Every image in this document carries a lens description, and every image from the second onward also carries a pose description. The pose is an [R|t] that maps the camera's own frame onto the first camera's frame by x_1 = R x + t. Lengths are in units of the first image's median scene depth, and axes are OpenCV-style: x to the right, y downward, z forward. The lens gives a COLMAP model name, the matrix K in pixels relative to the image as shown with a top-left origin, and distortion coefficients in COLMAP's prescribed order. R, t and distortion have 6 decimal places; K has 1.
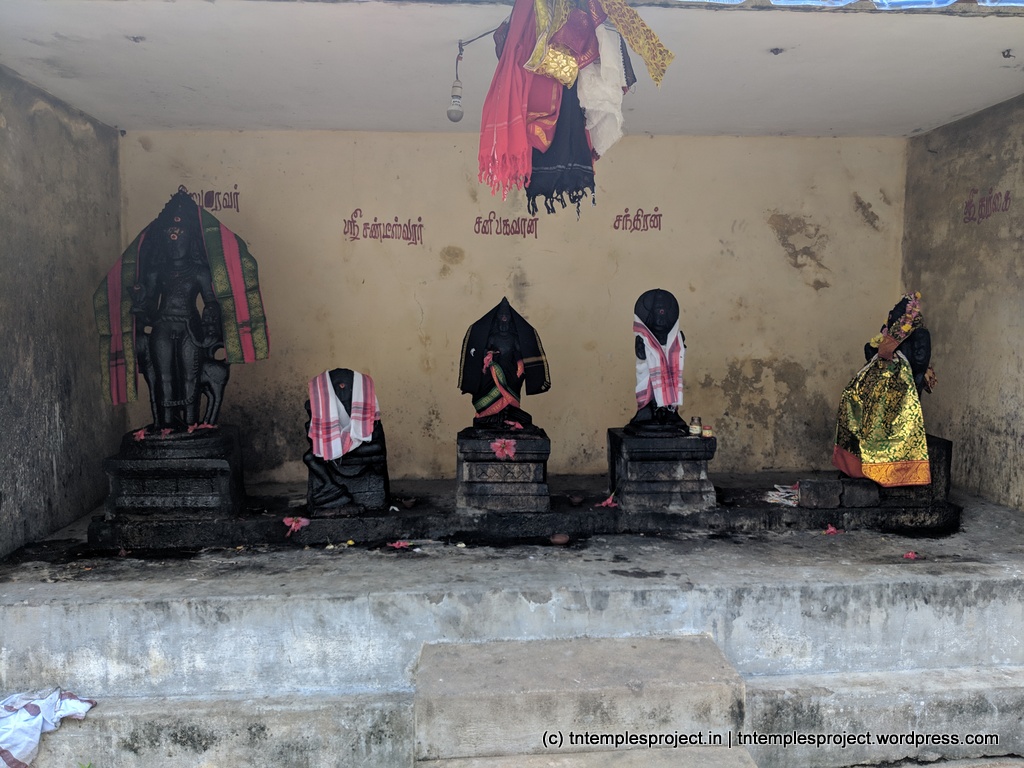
lens RADIAL K [[831.4, 0, 508.1], [0, 831.4, 367.2], [0, 0, 1]] dist [0.099577, -0.187951]
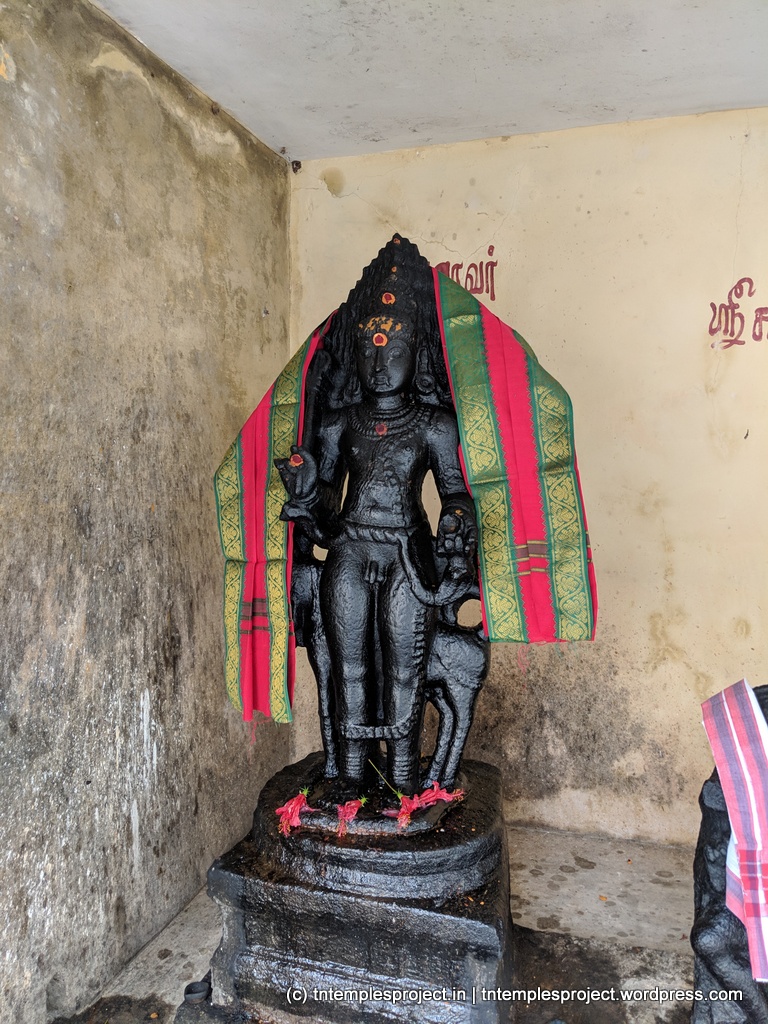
lens RADIAL K [[831.4, 0, 401.8], [0, 831.4, 507.6], [0, 0, 1]] dist [0.099577, -0.187951]
pose [[0.944239, 0.032387, -0.327664, -0.242228], [-0.029971, 0.999474, 0.012422, -0.075001], [0.327893, -0.001909, 0.944713, 0.596054]]
